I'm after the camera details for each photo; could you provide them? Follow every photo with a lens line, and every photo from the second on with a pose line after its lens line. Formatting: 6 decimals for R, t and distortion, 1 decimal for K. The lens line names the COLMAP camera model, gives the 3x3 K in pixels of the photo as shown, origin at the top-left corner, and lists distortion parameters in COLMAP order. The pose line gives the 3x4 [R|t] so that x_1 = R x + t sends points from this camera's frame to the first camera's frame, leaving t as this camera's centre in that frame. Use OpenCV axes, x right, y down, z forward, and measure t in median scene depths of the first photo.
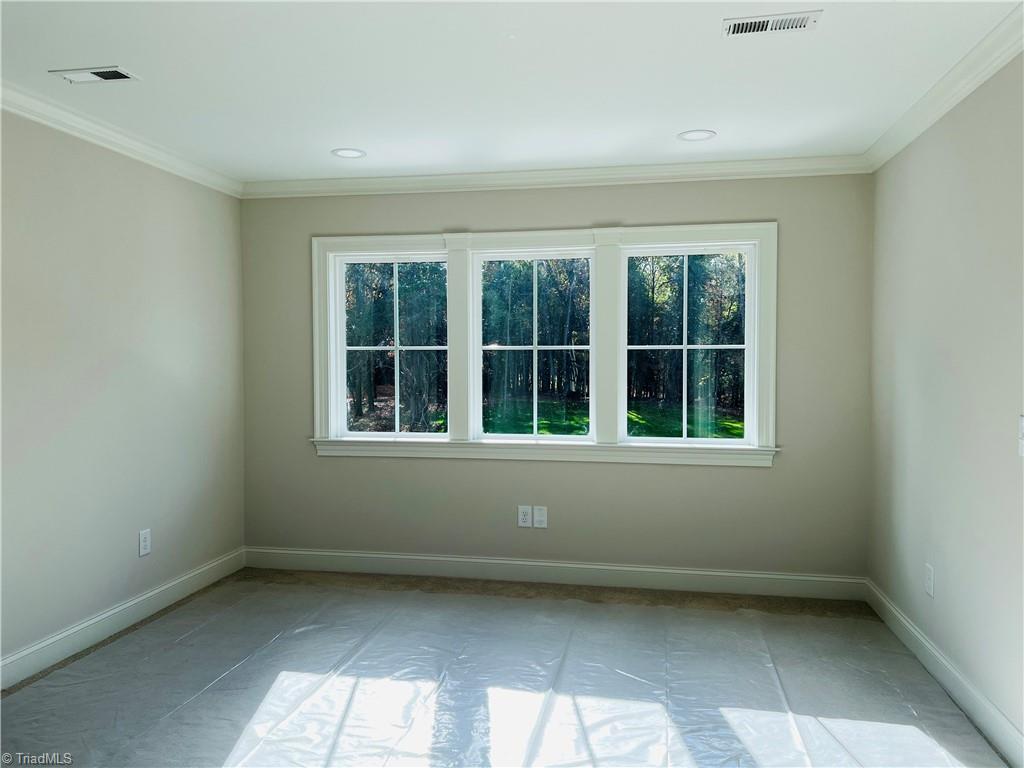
lens RADIAL K [[771.6, 0, 511.4], [0, 771.6, 377.7], [0, 0, 1]] dist [0.021988, -0.024541]
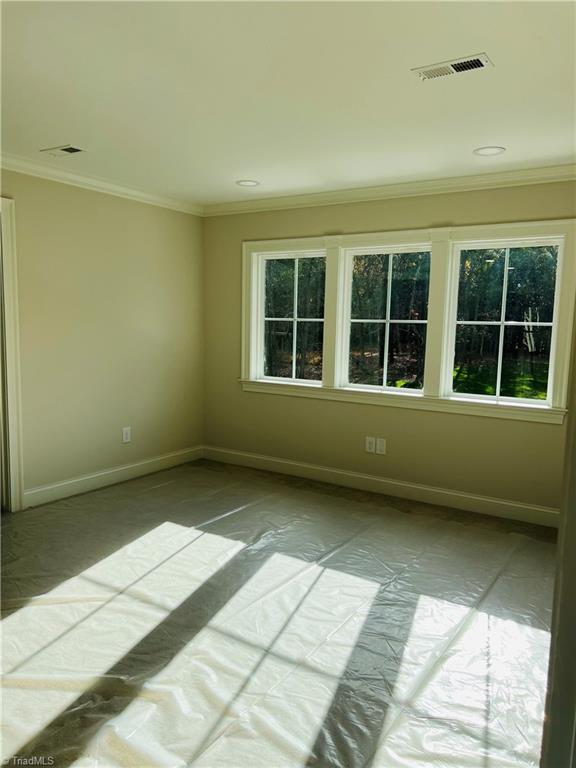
lens RADIAL K [[578.7, 0, 293.1], [0, 578.7, 388.1], [0, 0, 1]] dist [0.021988, -0.024541]
pose [[0.923191, 0.065909, -0.378649, 0.270802], [-0.032740, 0.995092, 0.093385, -0.012087], [0.382945, -0.073816, 0.920817, 0.005565]]
